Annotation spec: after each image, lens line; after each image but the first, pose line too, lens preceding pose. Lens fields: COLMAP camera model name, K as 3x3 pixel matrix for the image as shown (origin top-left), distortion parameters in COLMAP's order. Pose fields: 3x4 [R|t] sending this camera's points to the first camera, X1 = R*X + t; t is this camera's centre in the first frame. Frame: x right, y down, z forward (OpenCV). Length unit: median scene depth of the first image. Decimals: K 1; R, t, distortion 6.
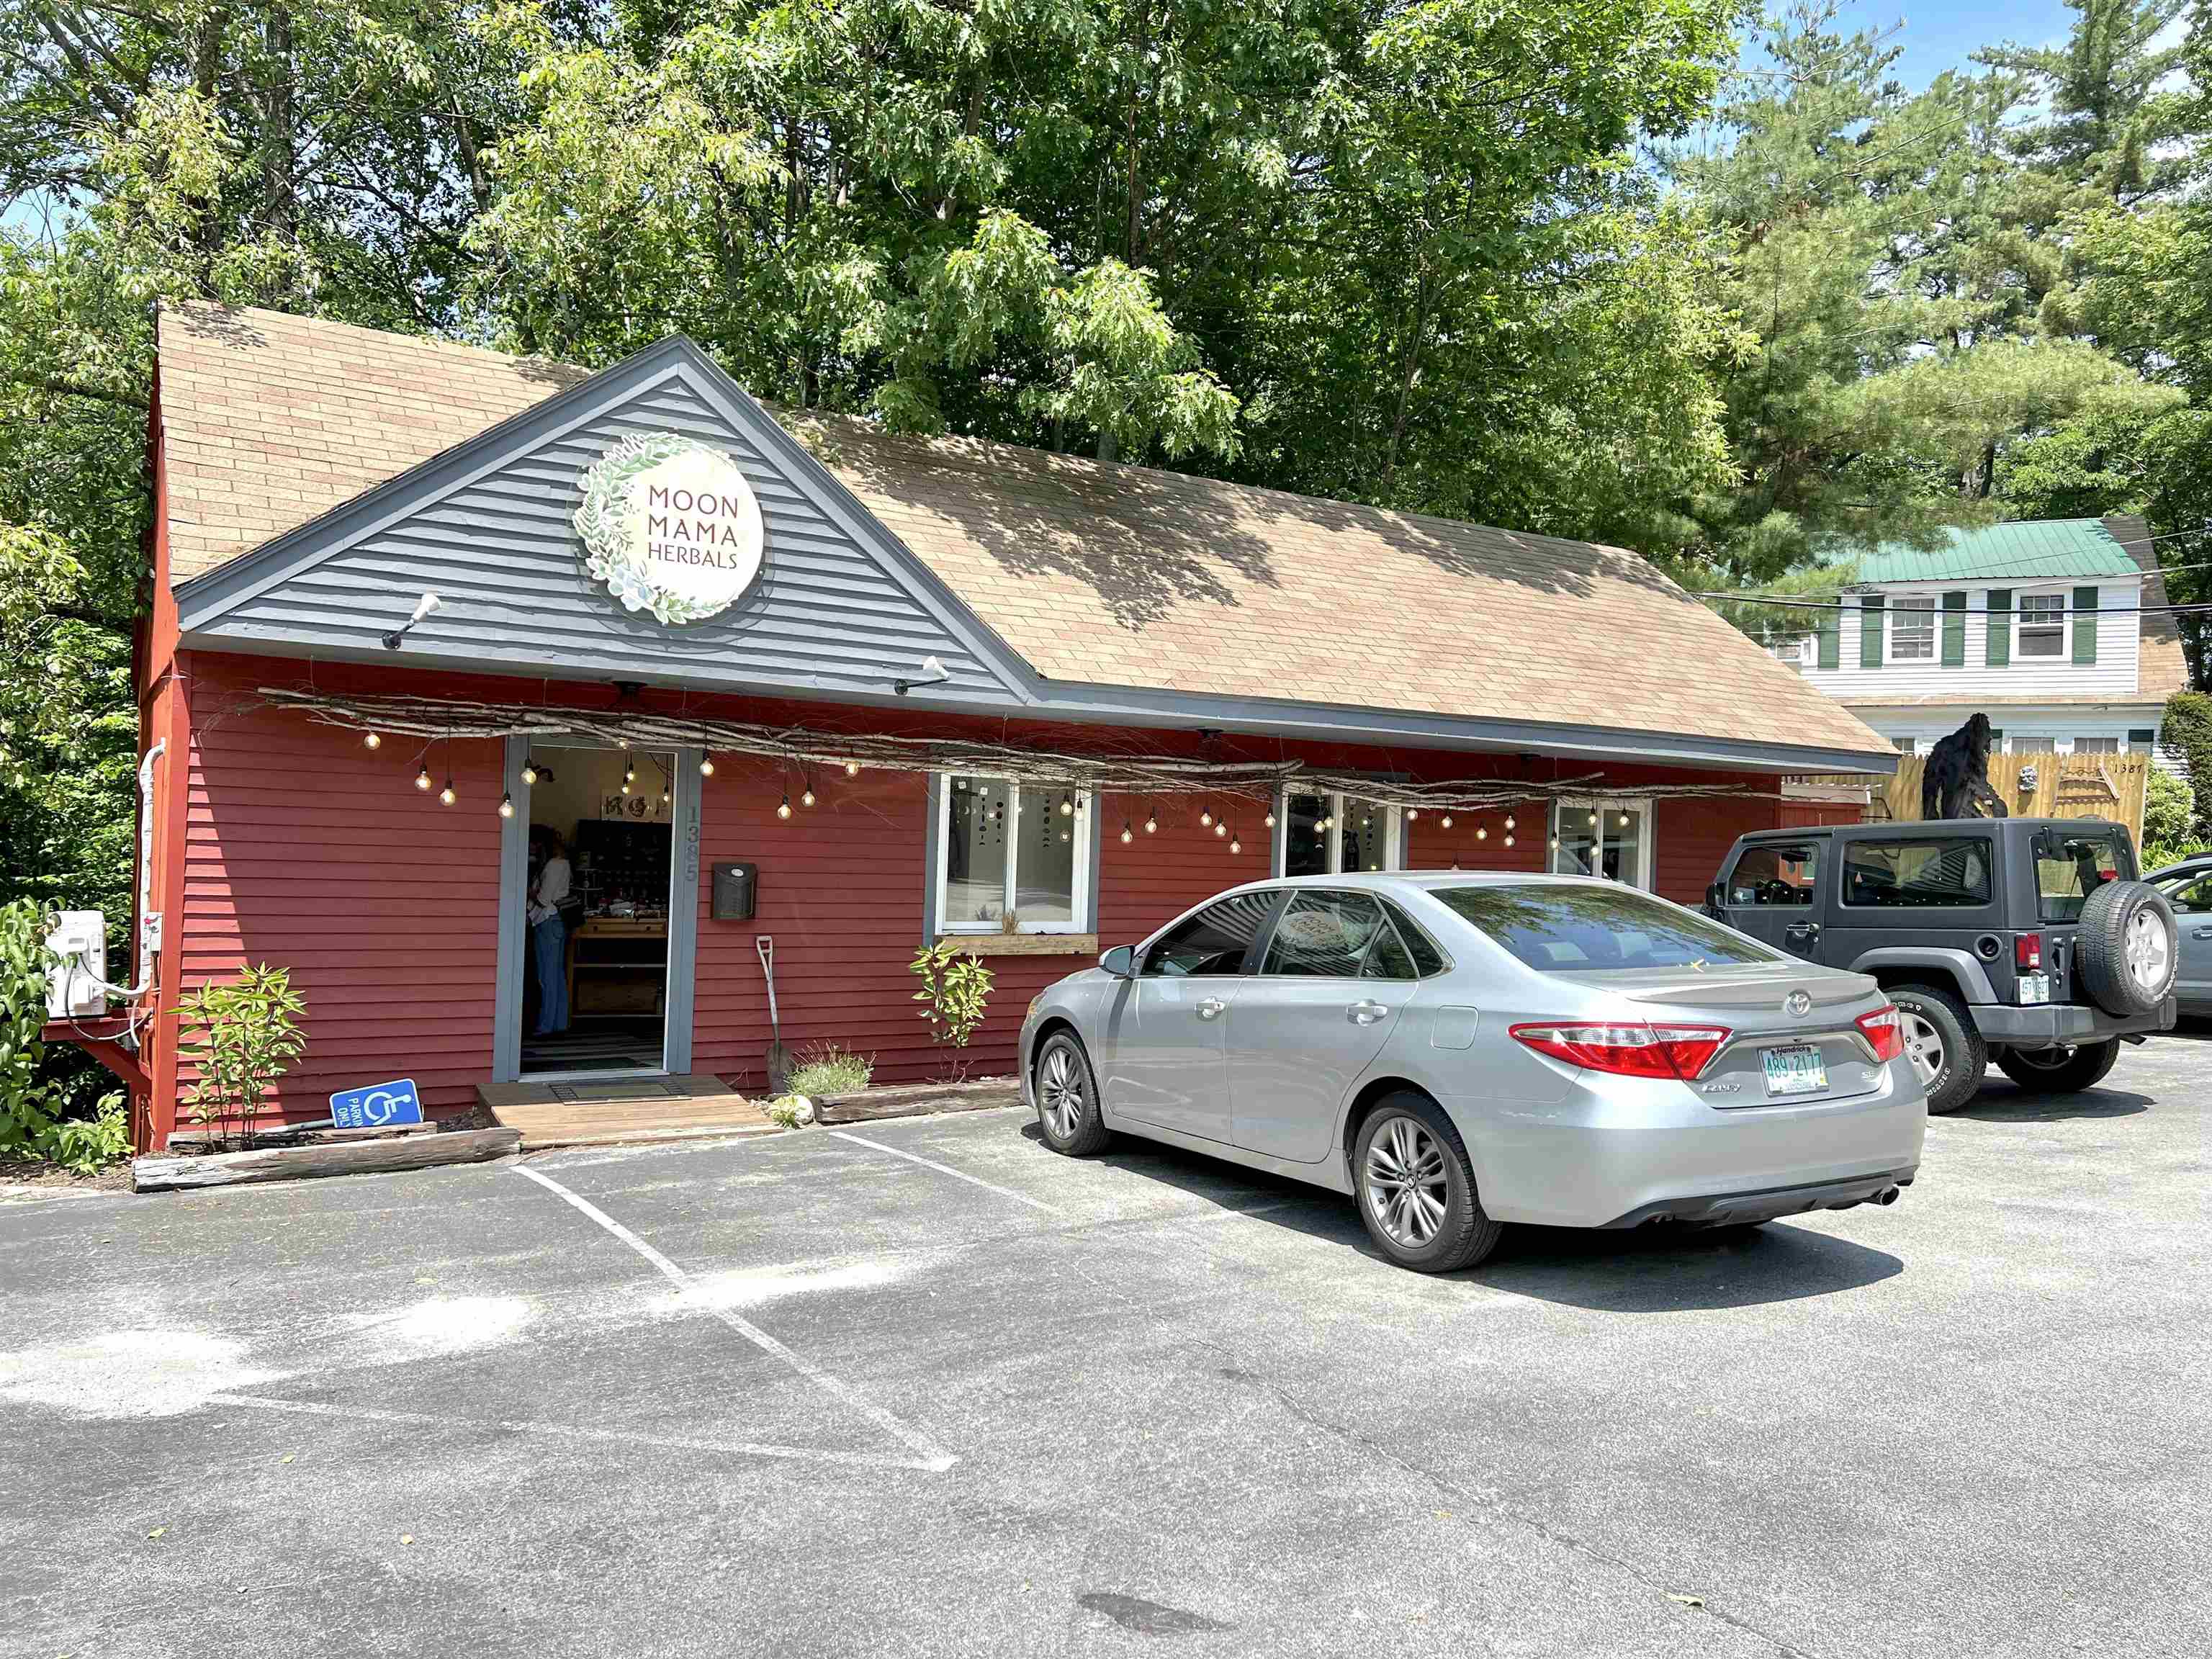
lens RADIAL K [[1656.1, 0, 1156.7], [0, 1656.1, 833.1], [0, 0, 1]] dist [-0.006448, -0.006178]
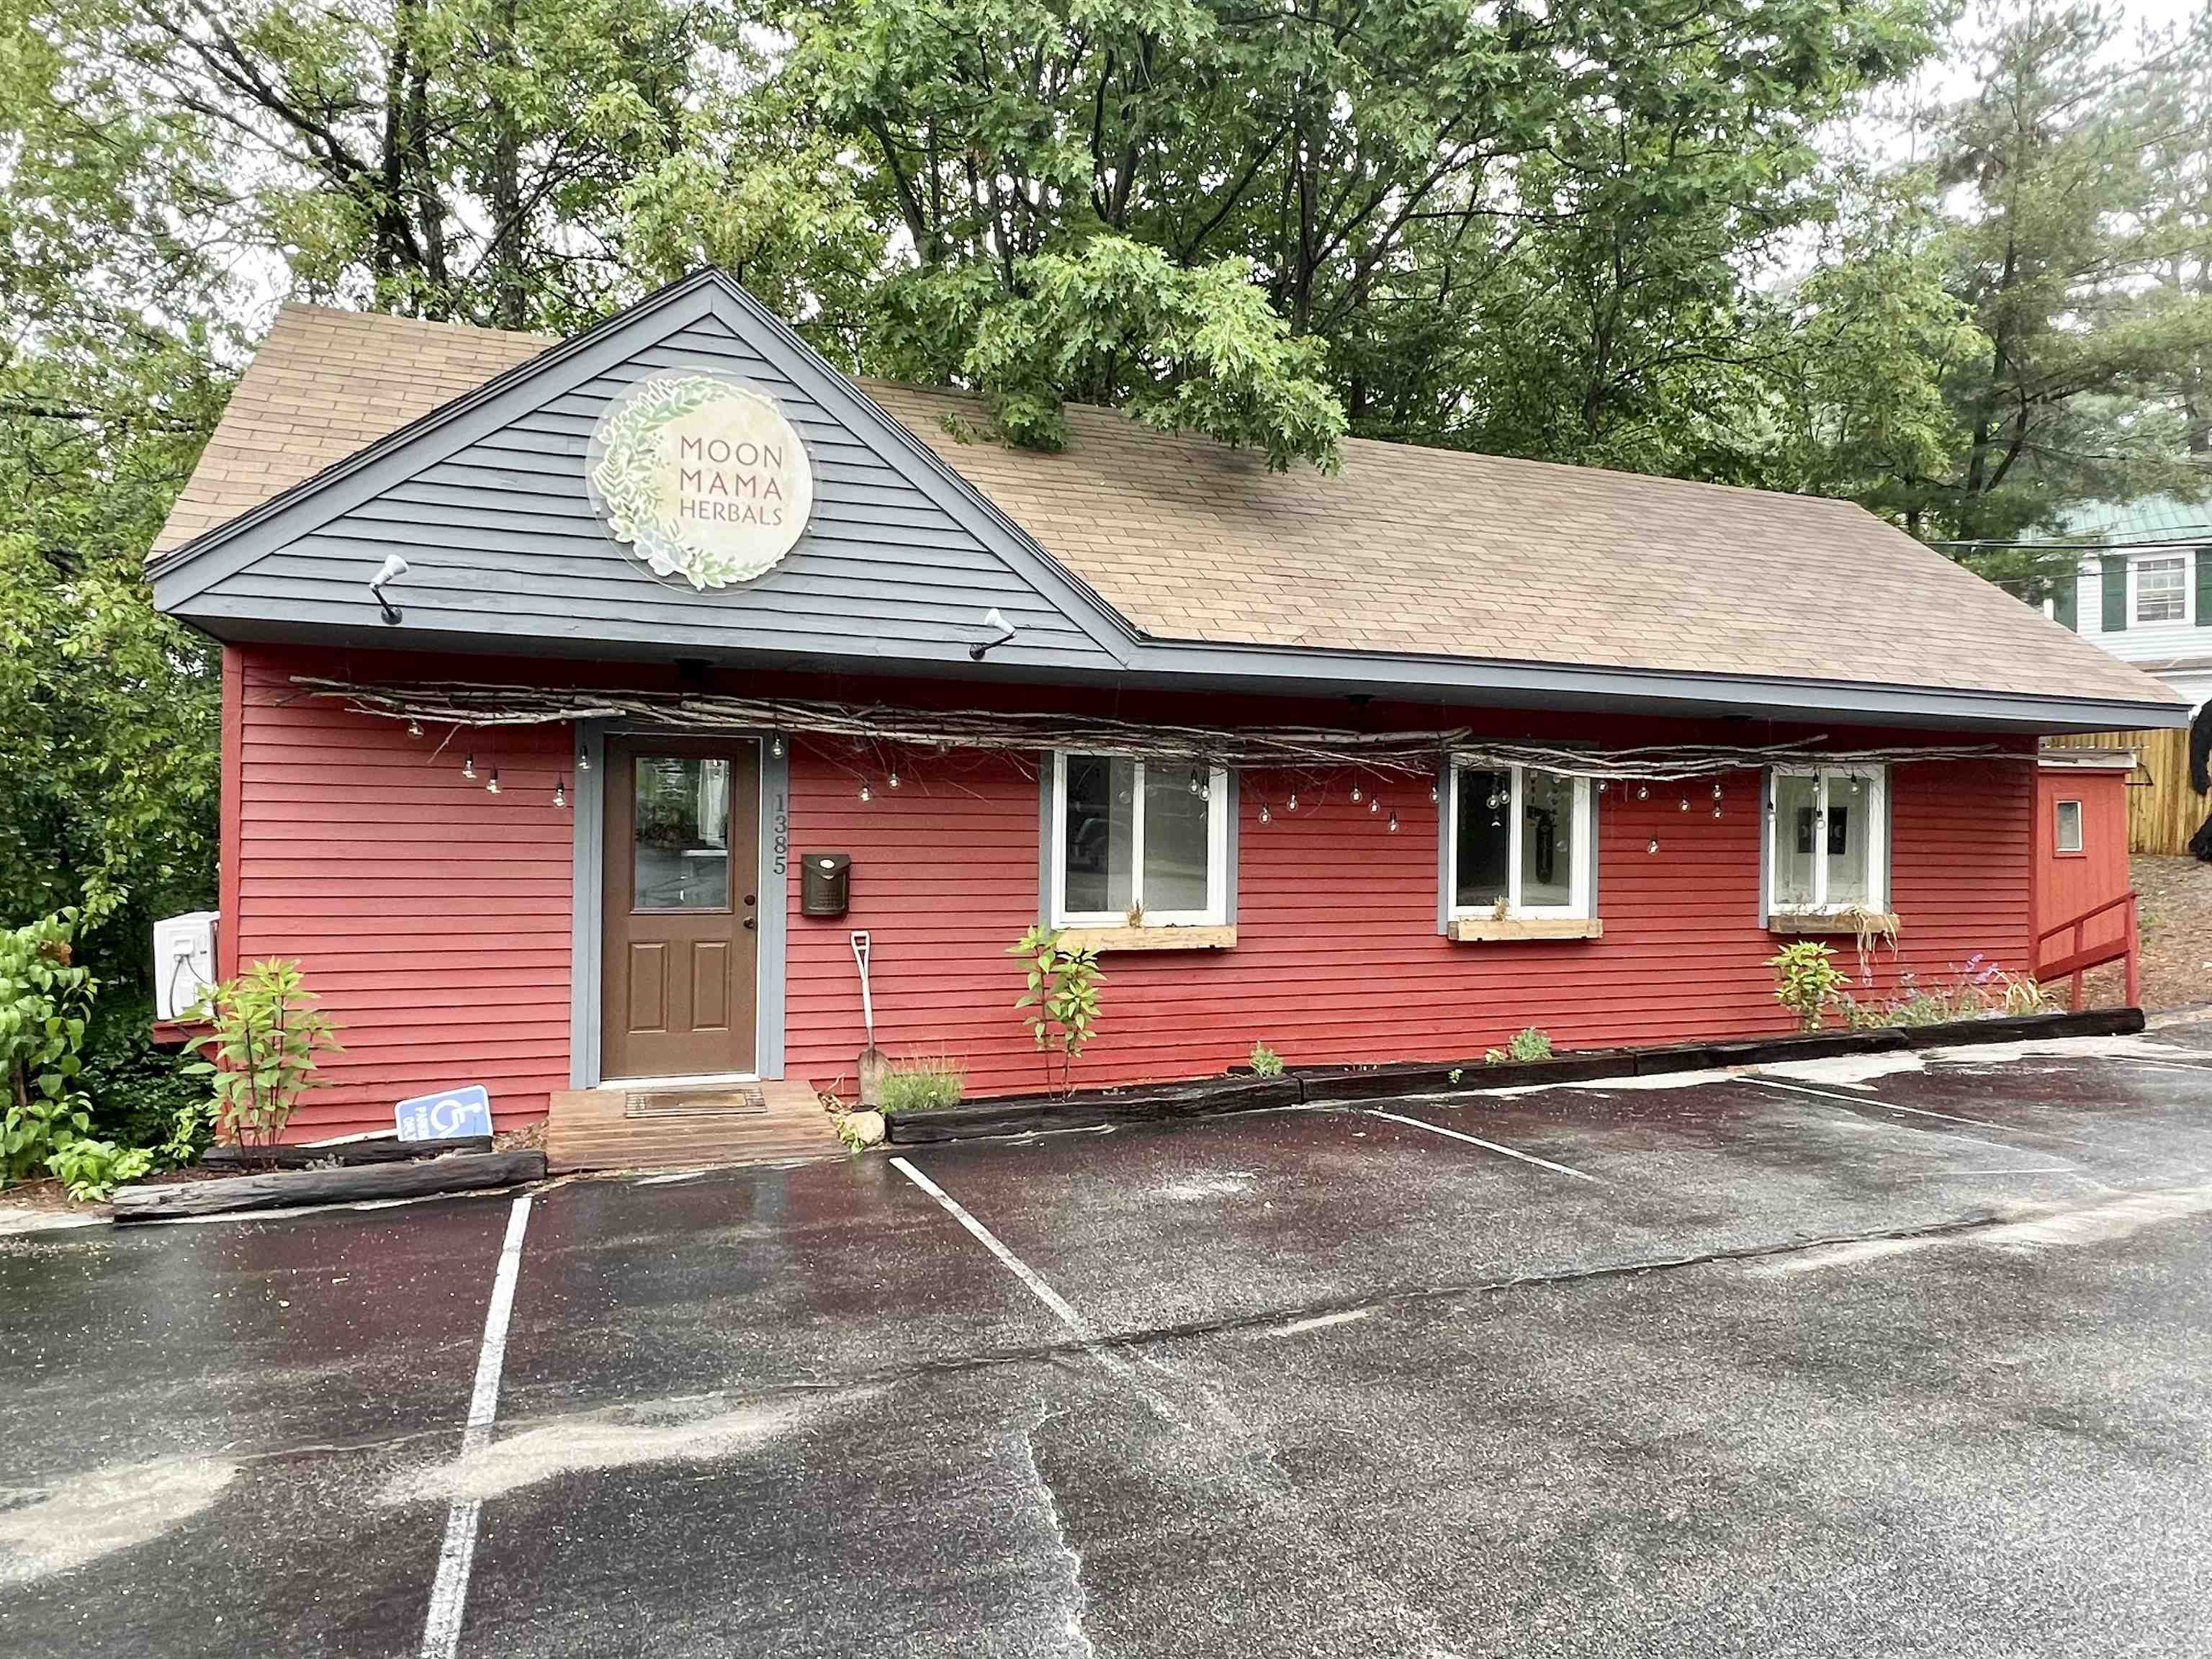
lens RADIAL K [[1387.2, 0, 1120.1], [0, 1387.2, 825.6], [0, 0, 1]] dist [-0.067525, 0.061368]
pose [[0.978113, -0.020806, -0.207030, 0.070124], [0.021187, 0.999775, -0.000375, 0.006688], [0.206991, -0.004019, 0.978335, 0.286290]]
